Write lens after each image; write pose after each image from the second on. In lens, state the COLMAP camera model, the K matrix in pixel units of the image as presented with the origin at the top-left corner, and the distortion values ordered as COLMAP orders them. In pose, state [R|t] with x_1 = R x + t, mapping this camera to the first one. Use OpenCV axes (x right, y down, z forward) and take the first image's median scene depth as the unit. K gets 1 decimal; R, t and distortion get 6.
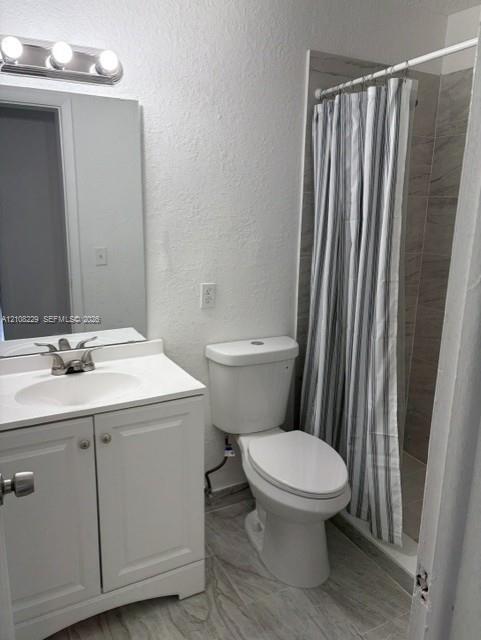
lens RADIAL K [[483.1, 0, 245.7], [0, 483.1, 323.8], [0, 0, 1]] dist [0.052392, -0.064932]
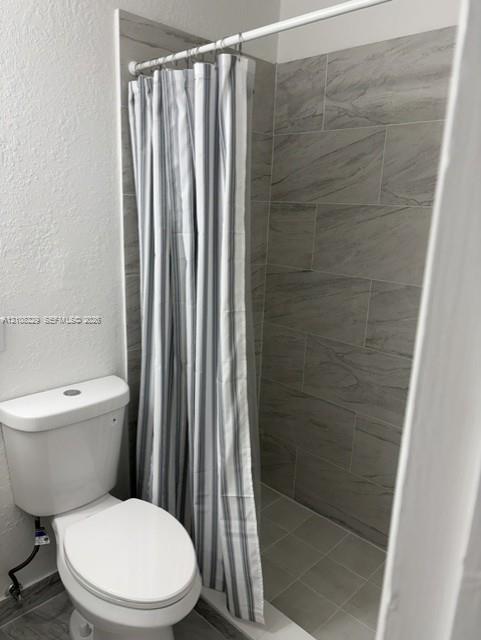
lens RADIAL K [[483.1, 0, 245.7], [0, 483.1, 323.8], [0, 0, 1]] dist [0.052392, -0.064932]
pose [[0.951327, -0.057130, 0.302842, 0.064344], [0.051713, 0.998326, 0.025885, -0.079627], [-0.303814, -0.008965, 0.952689, 0.211899]]
